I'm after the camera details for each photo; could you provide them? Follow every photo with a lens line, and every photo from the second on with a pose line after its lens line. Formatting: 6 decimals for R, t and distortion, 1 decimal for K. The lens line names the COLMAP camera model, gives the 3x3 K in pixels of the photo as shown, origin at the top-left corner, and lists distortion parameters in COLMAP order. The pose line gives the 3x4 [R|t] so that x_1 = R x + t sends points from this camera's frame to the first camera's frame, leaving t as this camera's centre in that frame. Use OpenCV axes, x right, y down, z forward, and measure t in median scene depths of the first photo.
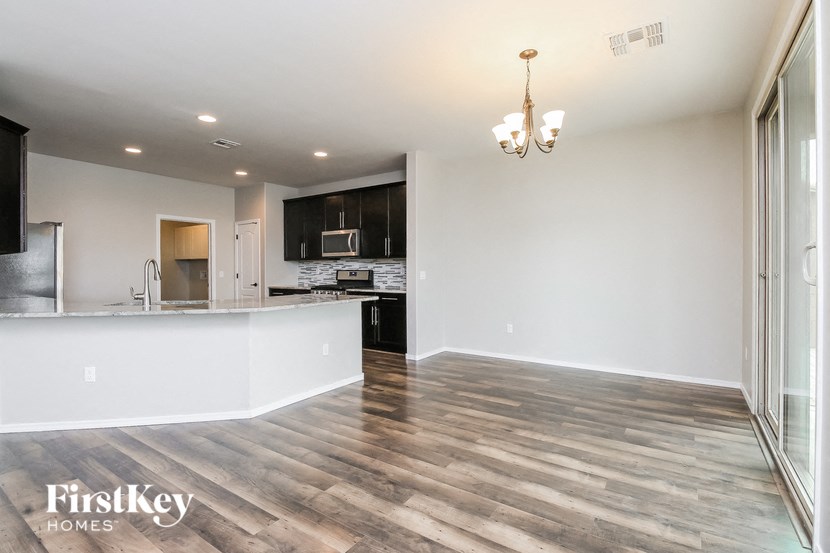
lens RADIAL K [[394.9, 0, 414.6], [0, 394.9, 273.2], [0, 0, 1]] dist [0.029205, -0.003041]
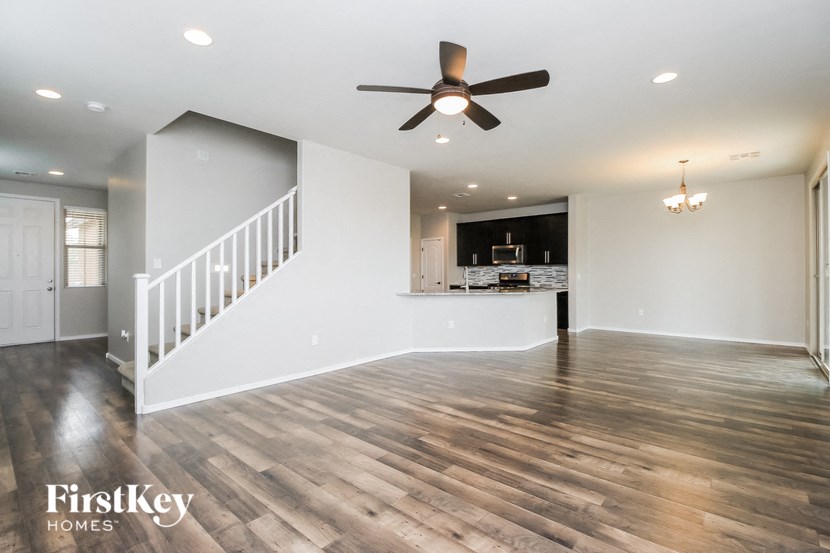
lens RADIAL K [[394.9, 0, 438.1], [0, 394.9, 268.6], [0, 0, 1]] dist [0.029205, -0.003041]
pose [[0.997996, 0.000399, -0.063268, -0.344886], [-0.001771, 0.999765, -0.021625, 0.007532], [0.063245, 0.021694, 0.997762, -0.446143]]
